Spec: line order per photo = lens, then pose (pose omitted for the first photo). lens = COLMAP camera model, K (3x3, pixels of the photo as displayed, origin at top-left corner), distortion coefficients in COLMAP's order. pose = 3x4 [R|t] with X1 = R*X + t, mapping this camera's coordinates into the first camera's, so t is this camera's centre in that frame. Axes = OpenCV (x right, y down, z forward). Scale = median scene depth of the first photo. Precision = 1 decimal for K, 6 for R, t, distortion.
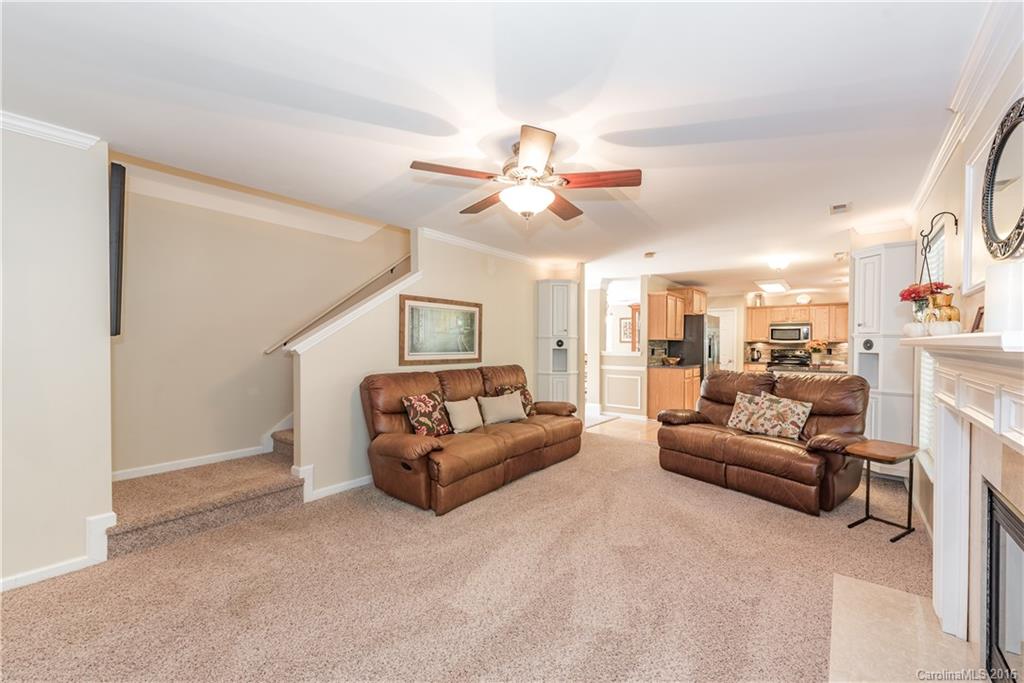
lens RADIAL K [[415.9, 0, 516.1], [0, 415.9, 347.9], [0, 0, 1]] dist [0.013605, 0.000037]
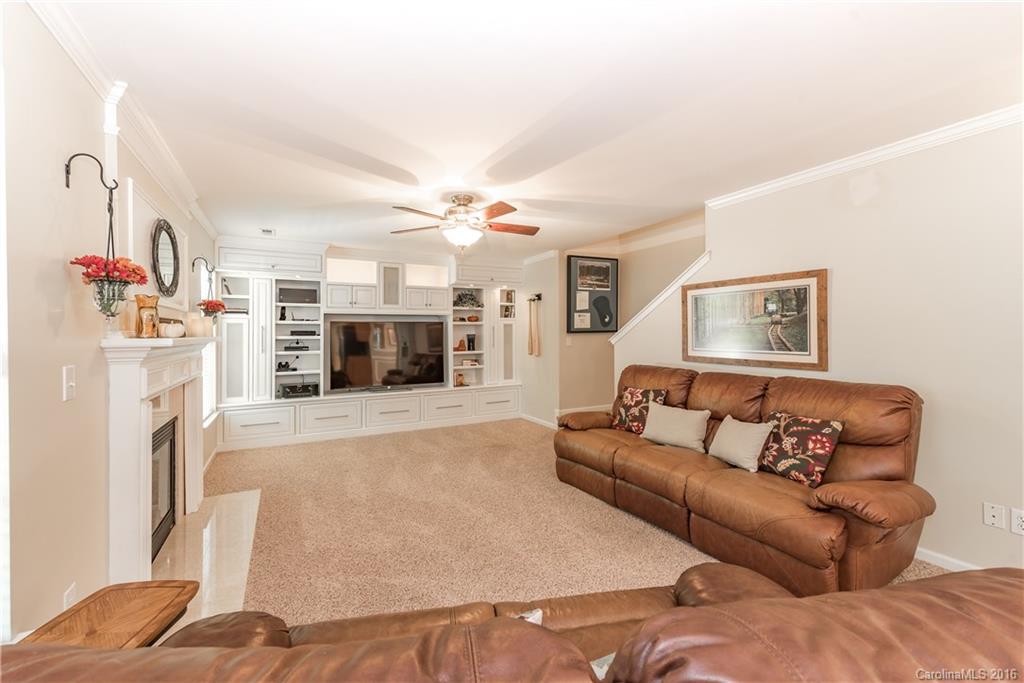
lens RADIAL K [[415.9, 0, 509.1], [0, 415.9, 332.8], [0, 0, 1]] dist [0.013605, 0.000037]
pose [[-0.400386, 0.002100, -0.916344, 0.731565], [-0.002939, 0.999989, 0.003575, -0.022892], [0.916342, 0.004124, -0.400375, 0.990905]]
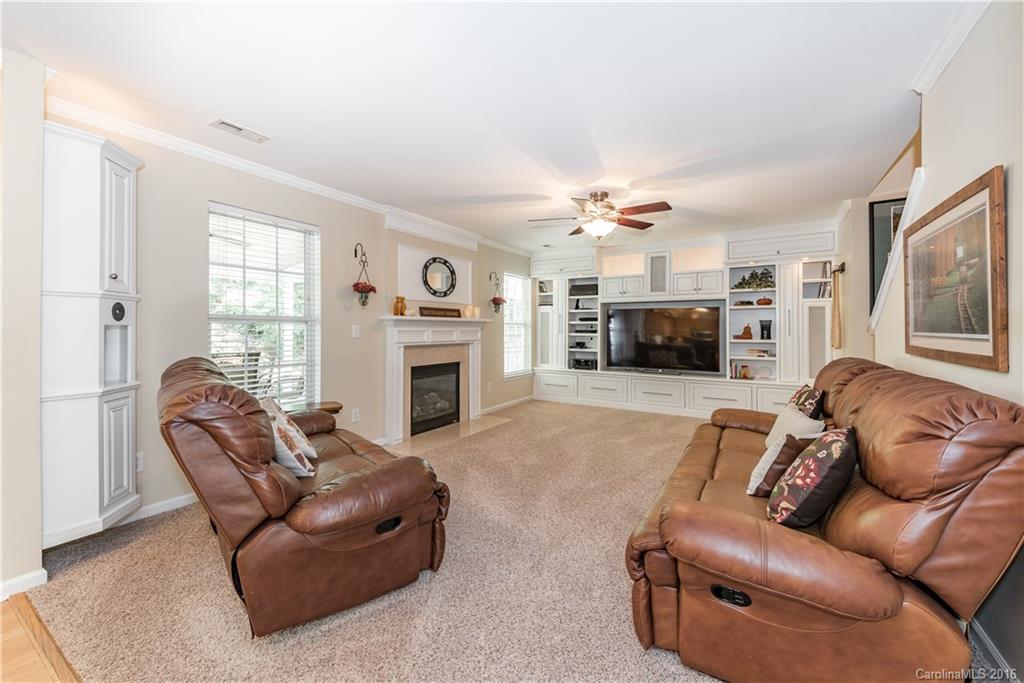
lens RADIAL K [[415.9, 0, 489.6], [0, 415.9, 325.0], [0, 0, 1]] dist [0.013605, 0.000037]
pose [[-0.994626, -0.002979, -0.103488, 0.345217], [-0.003392, 0.999987, 0.003816, 0.003089], [0.103476, 0.004146, -0.994623, 1.484257]]
